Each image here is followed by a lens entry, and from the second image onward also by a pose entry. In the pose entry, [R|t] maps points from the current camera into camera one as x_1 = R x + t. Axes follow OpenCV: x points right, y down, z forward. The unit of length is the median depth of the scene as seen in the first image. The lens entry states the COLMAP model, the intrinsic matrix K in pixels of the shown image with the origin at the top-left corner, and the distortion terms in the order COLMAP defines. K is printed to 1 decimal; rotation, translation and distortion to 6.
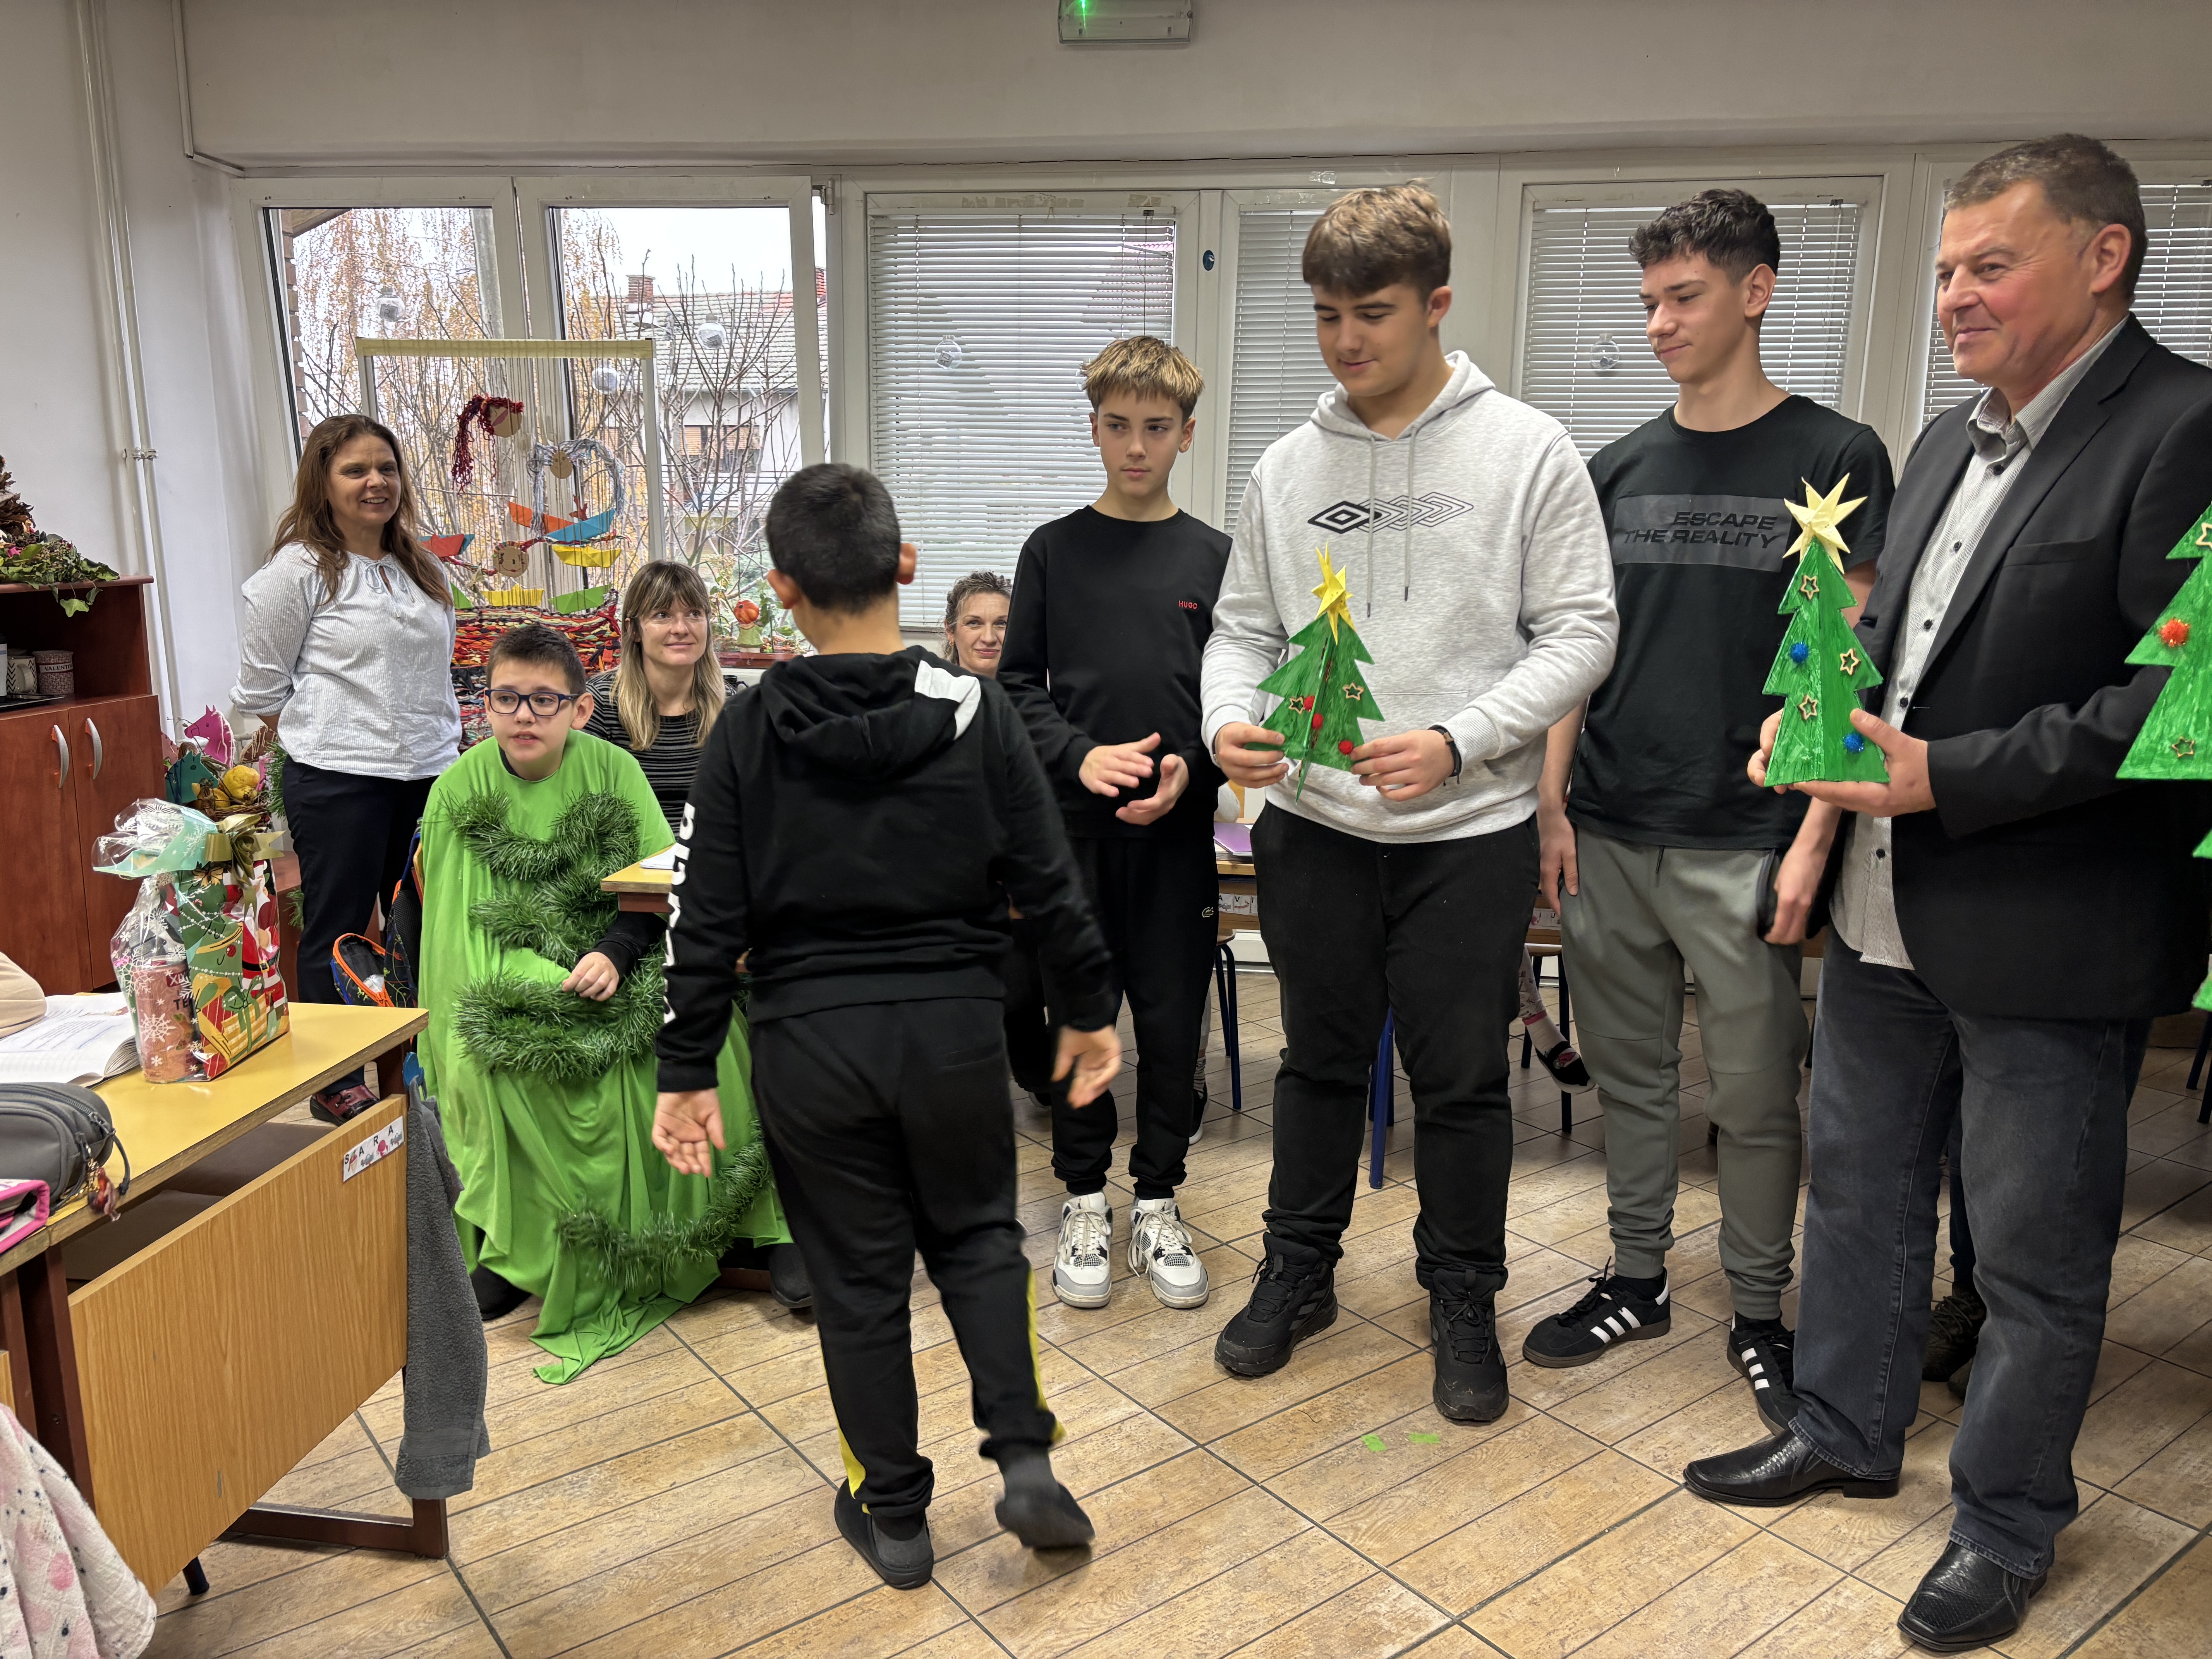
lens RADIAL K [[1674.7, 0, 1091.3], [0, 1674.7, 841.3], [0, 0, 1]] dist [0.046822, -0.041182]
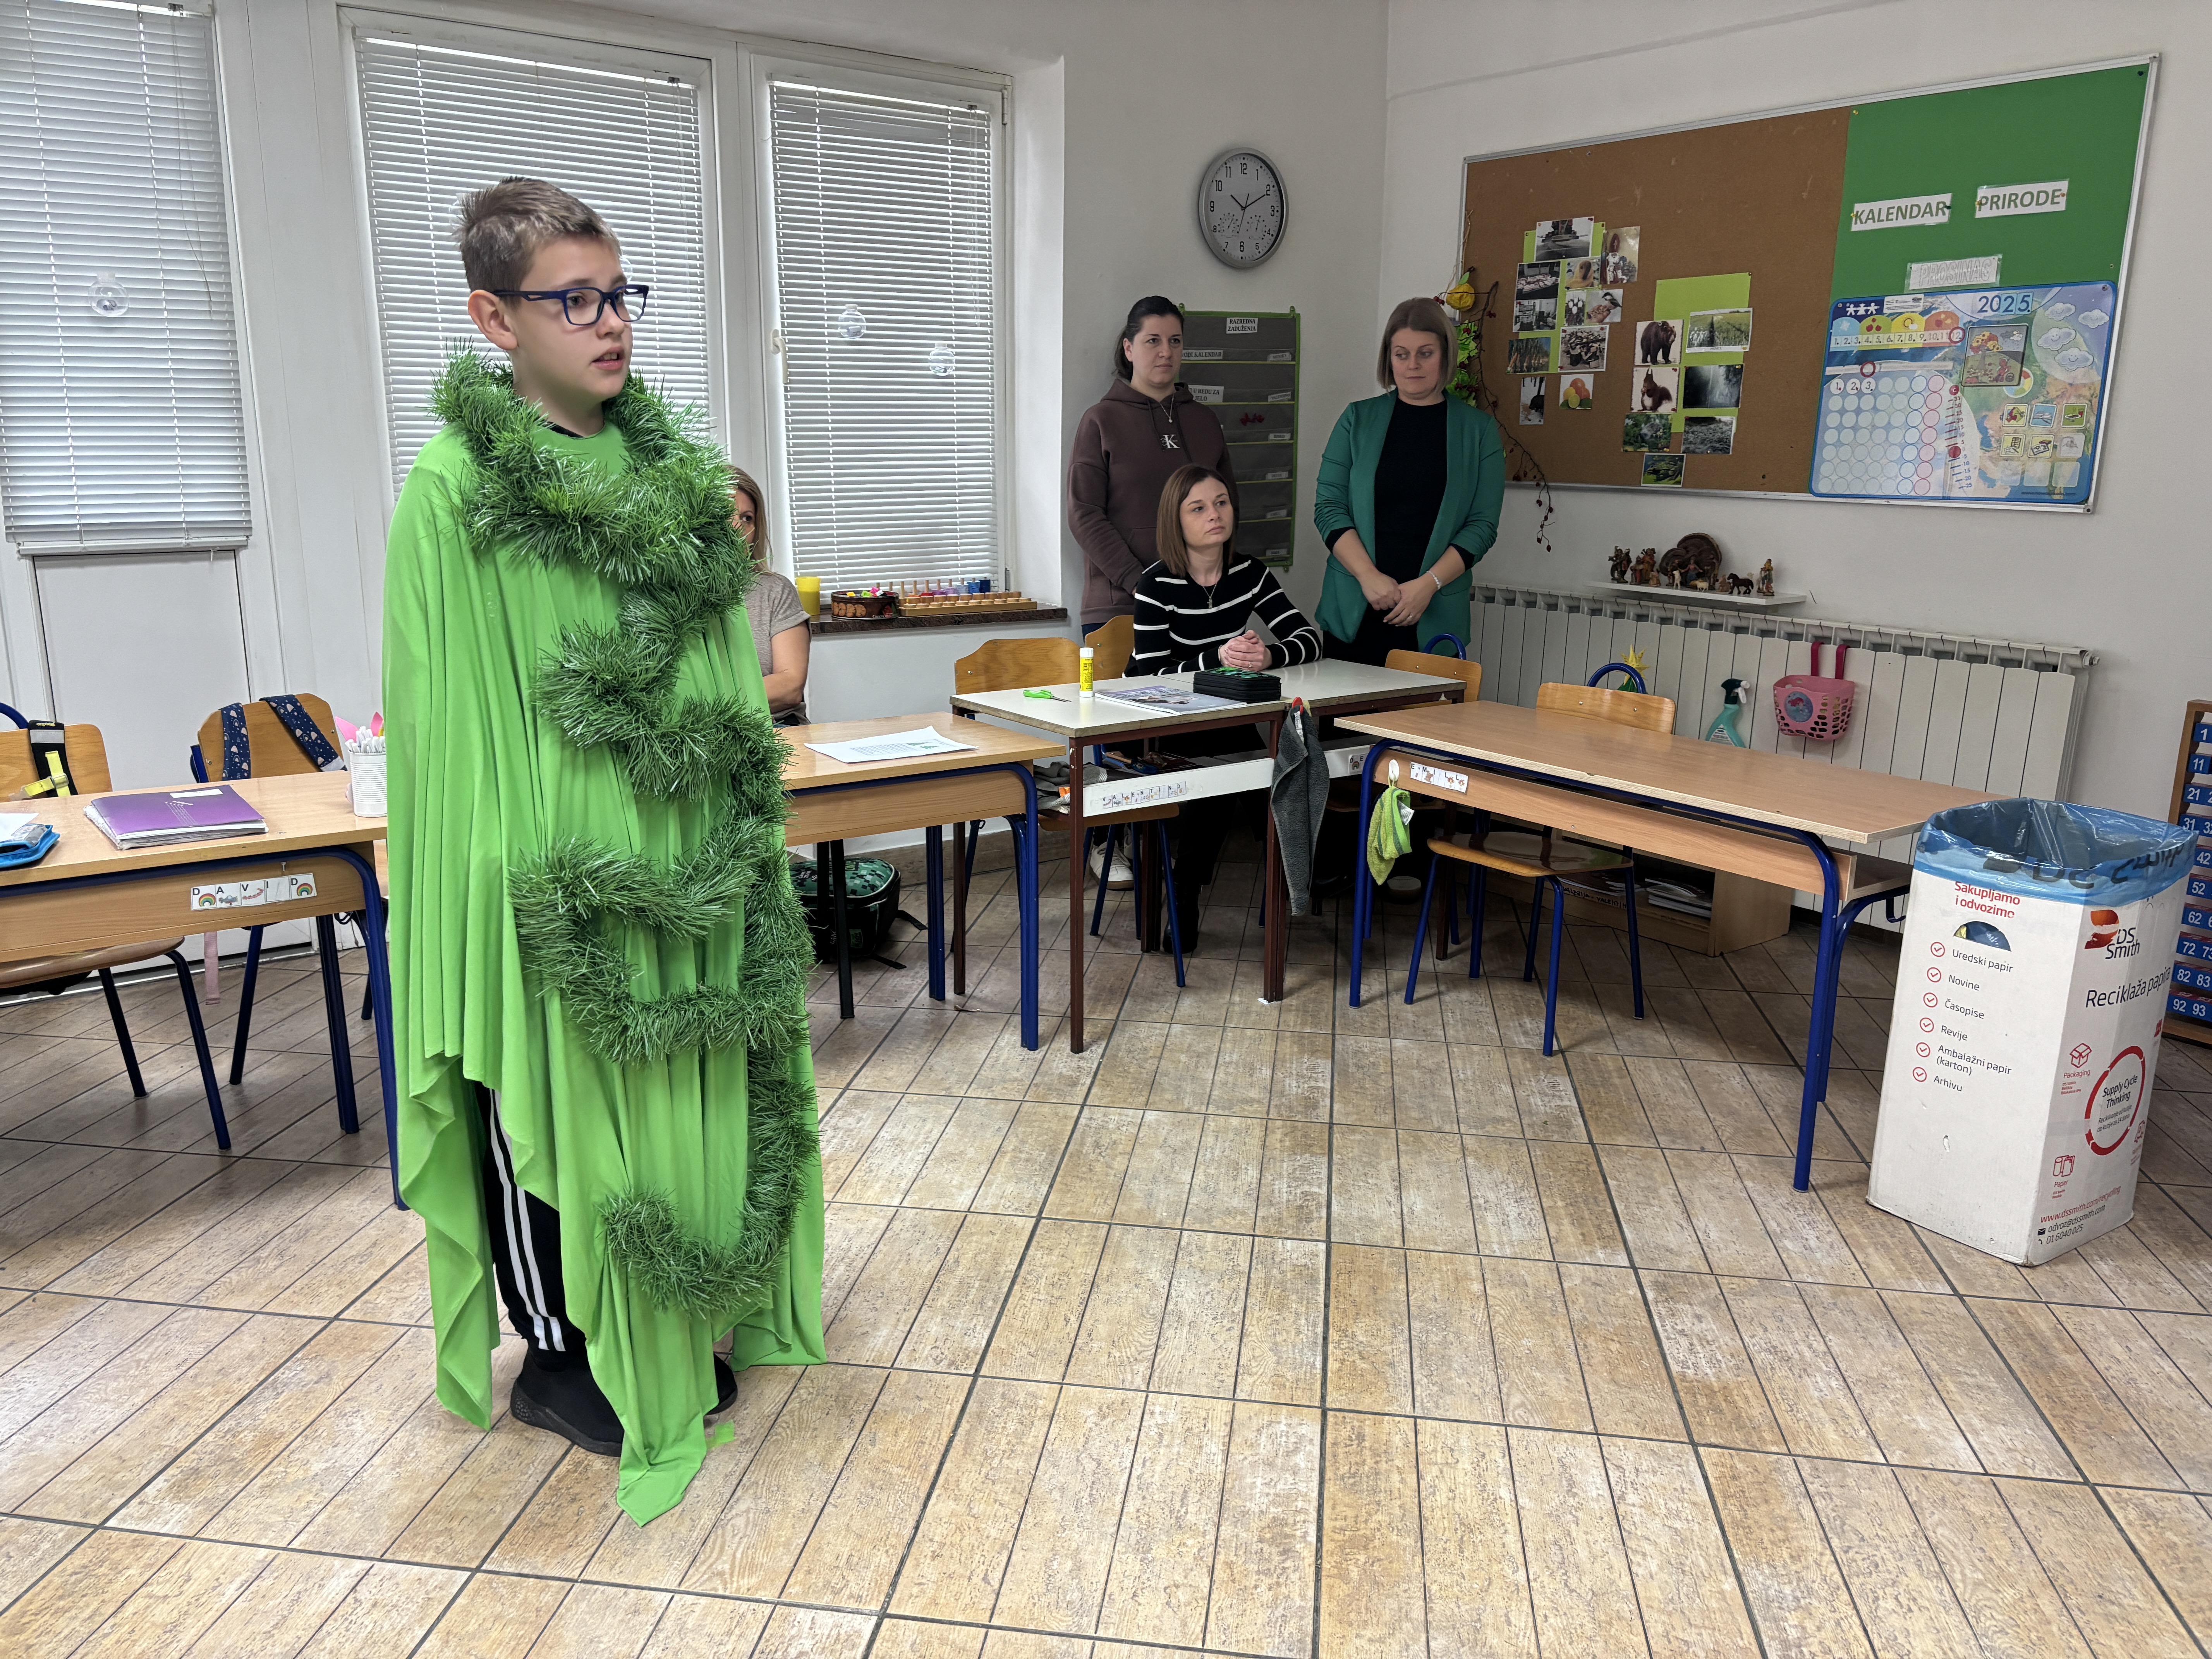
lens RADIAL K [[1674.7, 0, 1105.1], [0, 1674.7, 824.2], [0, 0, 1]] dist [0.046822, -0.041182]
pose [[0.712750, -0.164740, 0.681797, -0.117108], [0.135065, 0.986071, 0.097063, -0.012645], [-0.688291, 0.022905, 0.725073, 0.122292]]
